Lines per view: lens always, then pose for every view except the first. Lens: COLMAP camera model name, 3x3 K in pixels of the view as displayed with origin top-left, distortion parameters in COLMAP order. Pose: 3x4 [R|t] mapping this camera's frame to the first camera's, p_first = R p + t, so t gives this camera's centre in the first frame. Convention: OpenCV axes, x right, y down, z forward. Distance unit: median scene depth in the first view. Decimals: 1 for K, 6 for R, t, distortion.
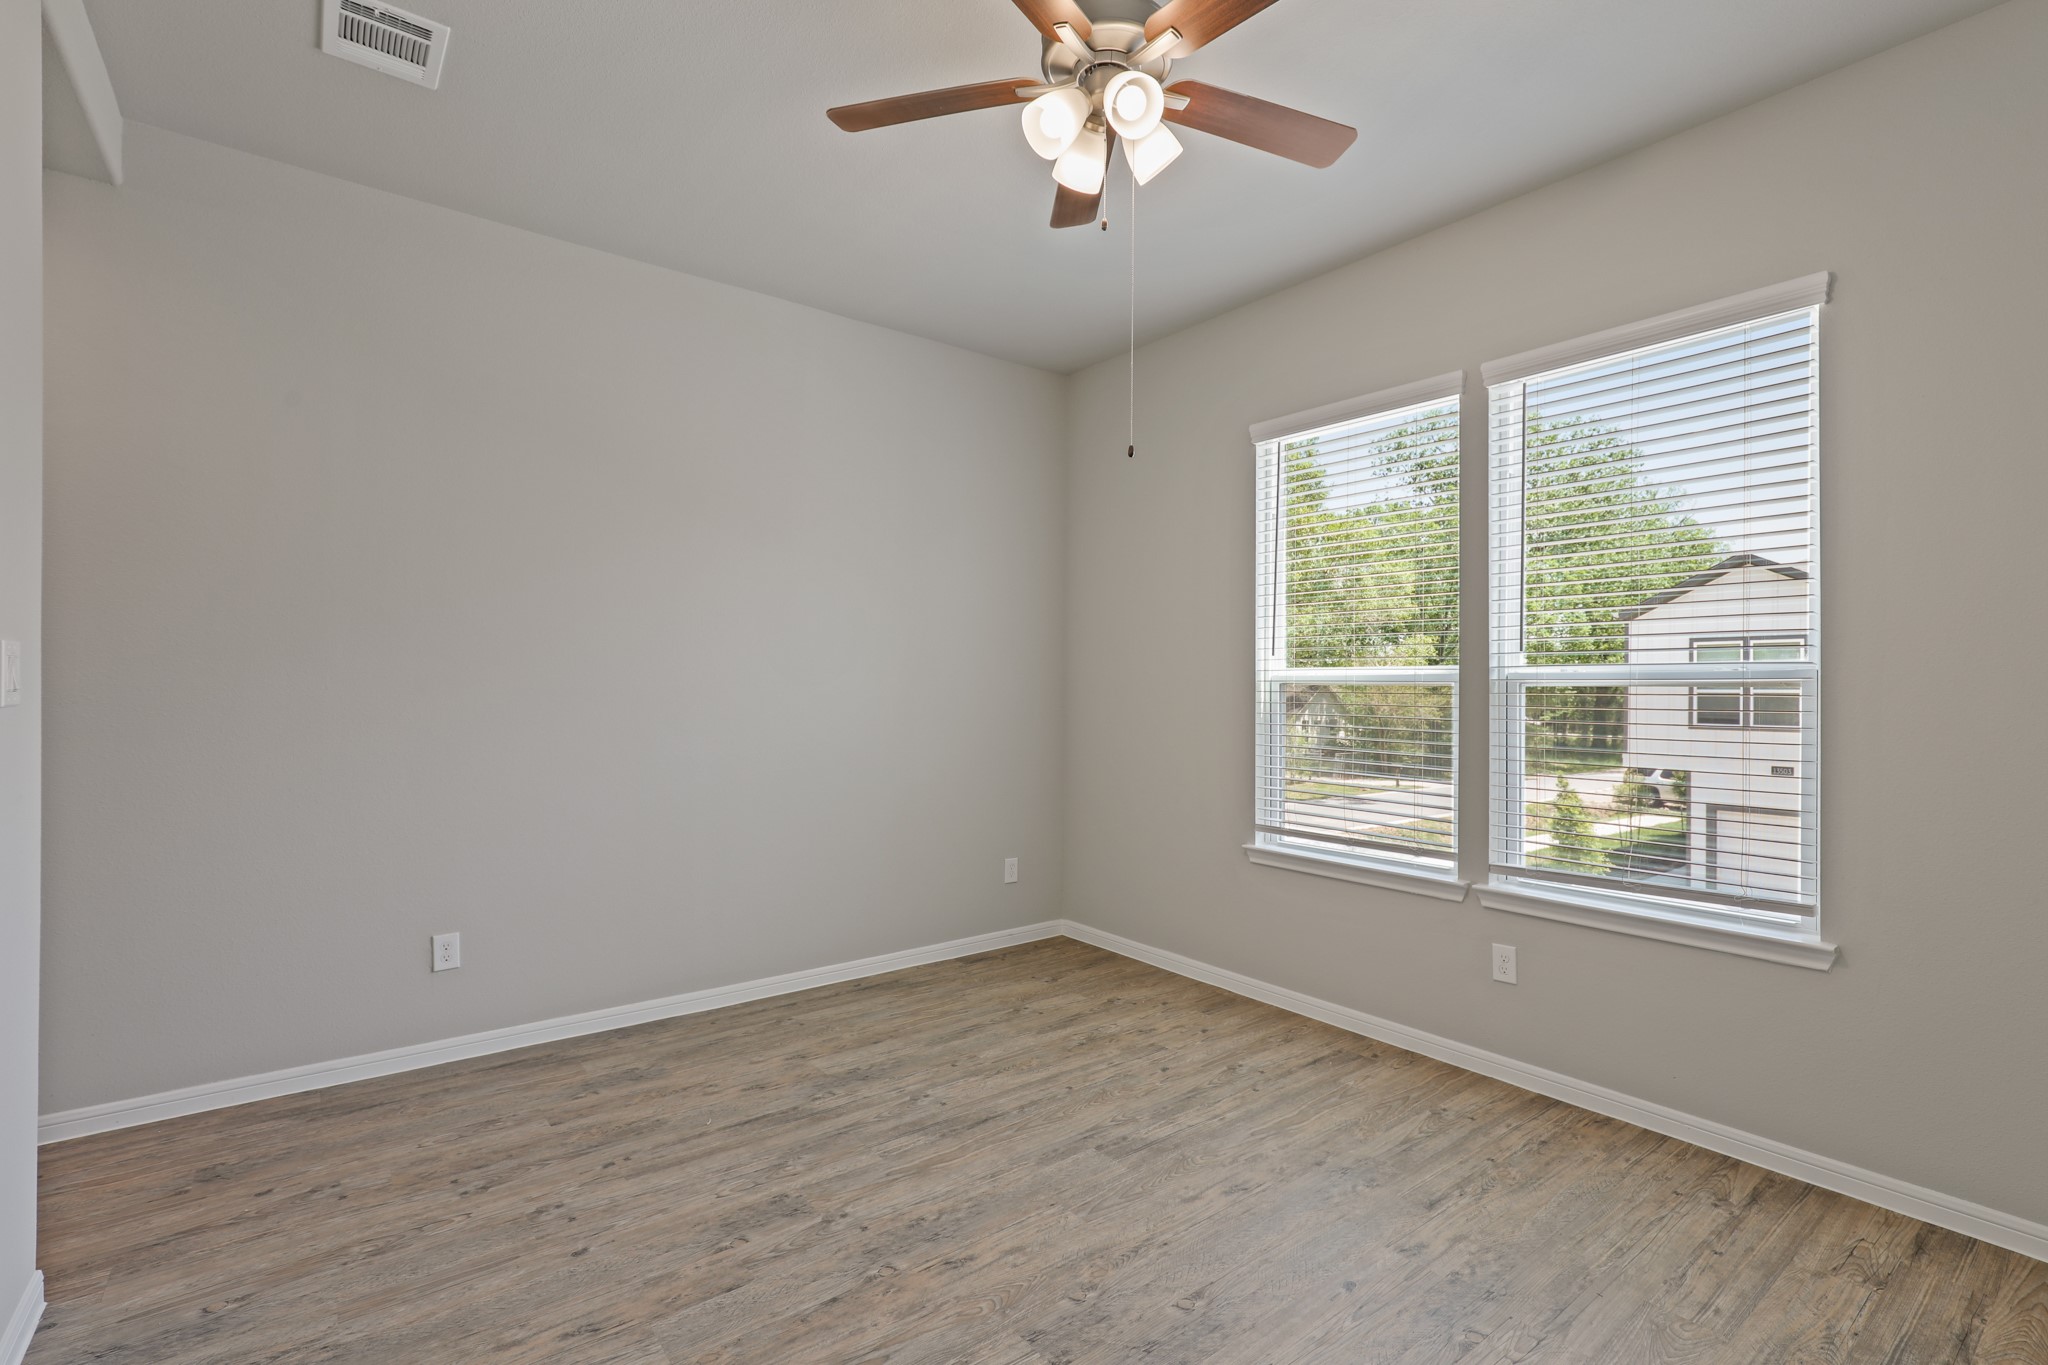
lens RADIAL K [[948.6, 0, 1019.2], [0, 948.6, 692.0], [0, 0, 1]] dist [-0.010513, 0.003158]
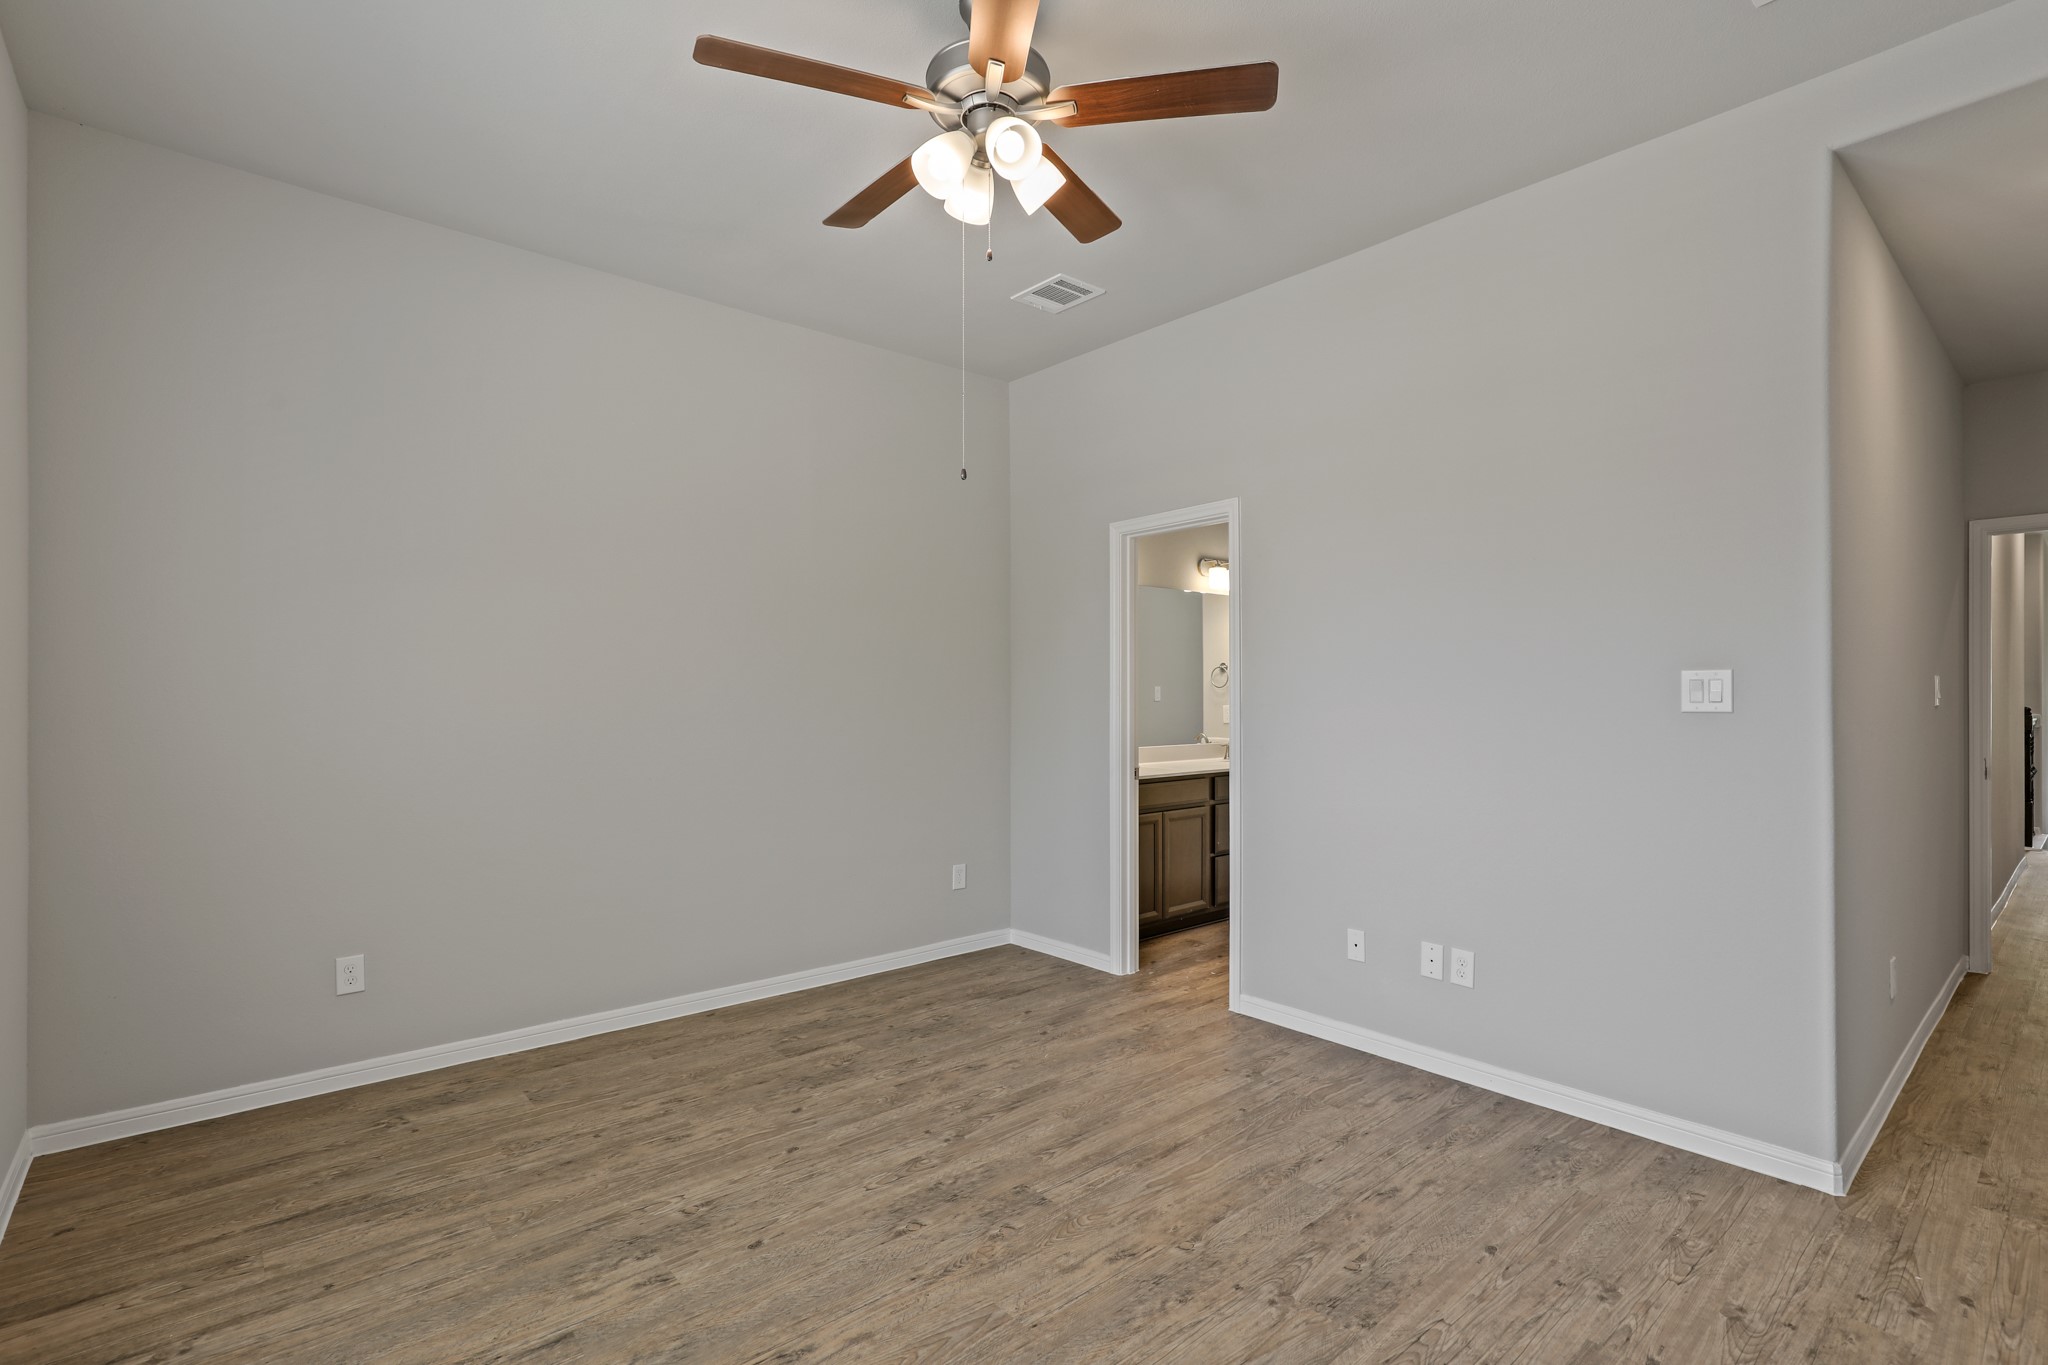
lens RADIAL K [[948.6, 0, 1032.5], [0, 948.6, 684.4], [0, 0, 1]] dist [-0.010513, 0.003158]
pose [[-0.997620, -0.009630, -0.068277, 0.090335], [-0.009293, 0.999943, -0.005252, -0.008339], [0.068324, -0.004605, -0.997653, 1.676397]]
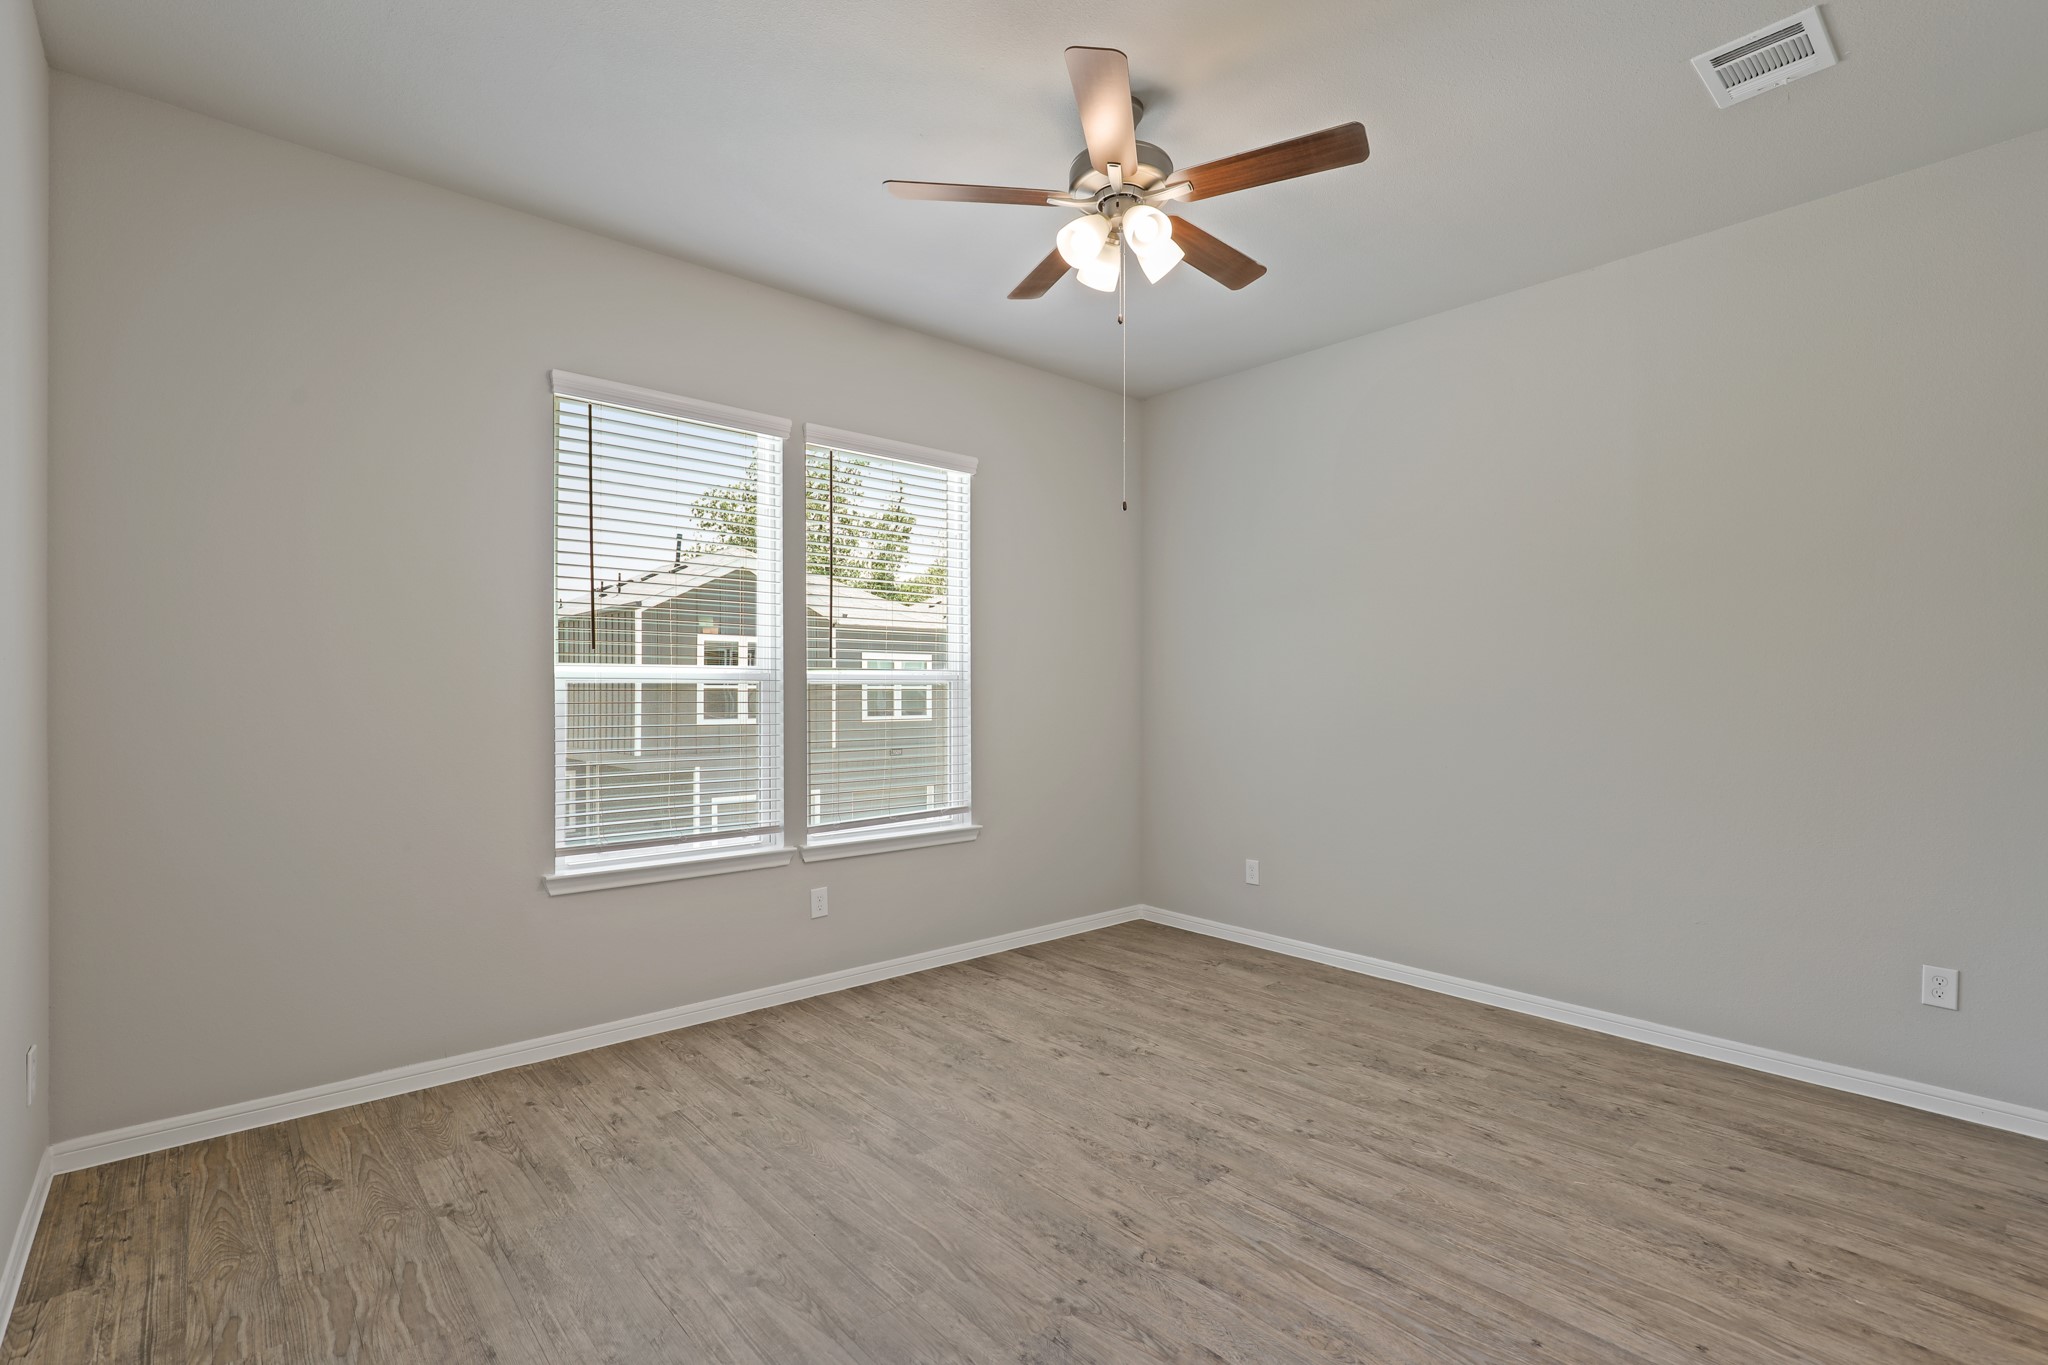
lens RADIAL K [[948.6, 0, 1034.6], [0, 948.6, 676.0], [0, 0, 1]] dist [-0.010513, 0.003158]
pose [[-0.081917, 0.004756, 0.996628, -0.946882], [0.002434, 0.999987, -0.004572, -0.012671], [-0.996636, 0.002052, -0.081928, 0.986731]]
